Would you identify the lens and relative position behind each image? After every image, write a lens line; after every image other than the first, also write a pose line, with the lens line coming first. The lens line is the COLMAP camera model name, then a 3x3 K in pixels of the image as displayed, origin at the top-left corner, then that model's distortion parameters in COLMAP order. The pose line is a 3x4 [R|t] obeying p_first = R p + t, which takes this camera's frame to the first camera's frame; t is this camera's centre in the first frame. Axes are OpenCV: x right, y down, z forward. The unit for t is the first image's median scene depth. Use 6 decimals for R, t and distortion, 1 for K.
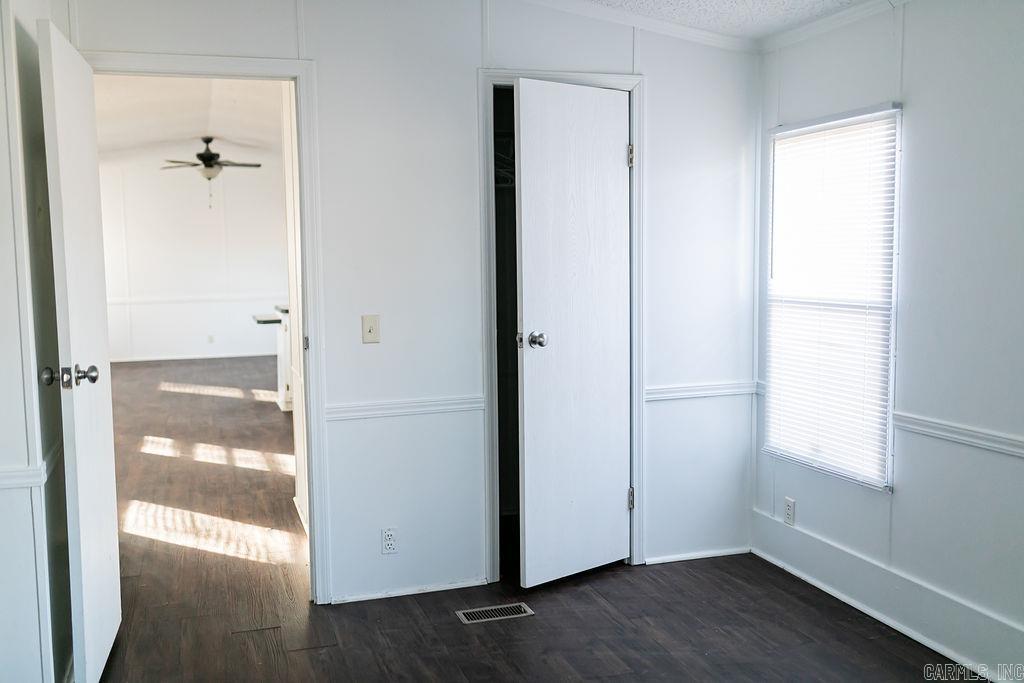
lens RADIAL K [[980.3, 0, 508.5], [0, 980.3, 344.3], [0, 0, 1]] dist [-0.023190, 0.028330]
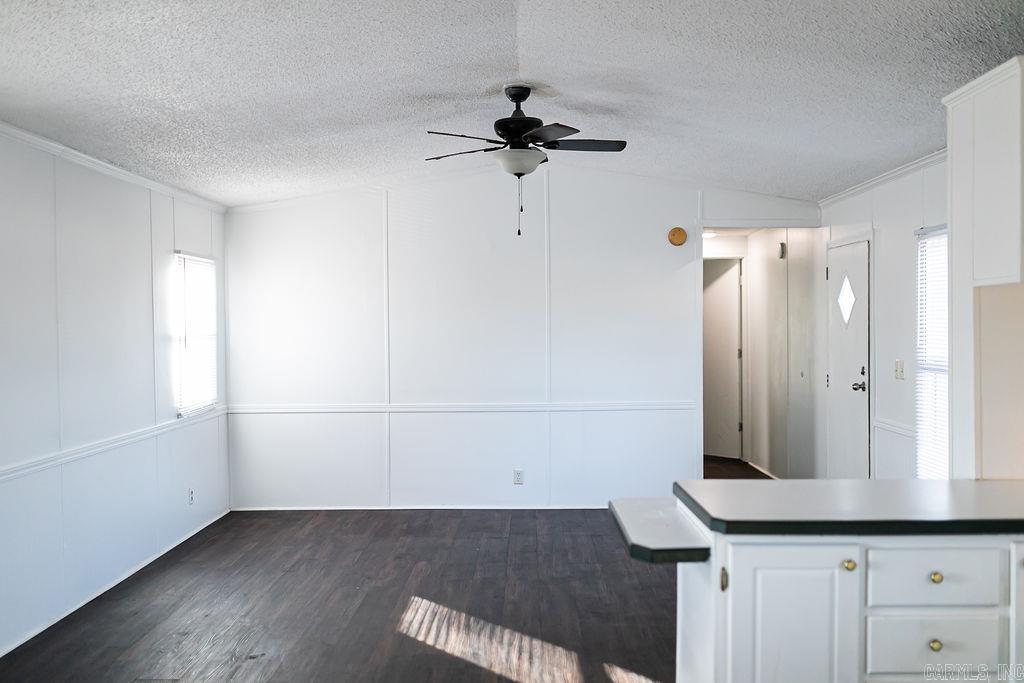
lens RADIAL K [[968.7, 0, 512.0], [0, 968.7, 341.5], [0, 0, 1]] dist [-0.016759, 0.007392]
pose [[0.949204, 0.014181, -0.314343, -0.161641], [-0.037769, 0.996896, -0.069076, -0.056075], [0.312388, 0.077440, 0.946793, 0.563606]]
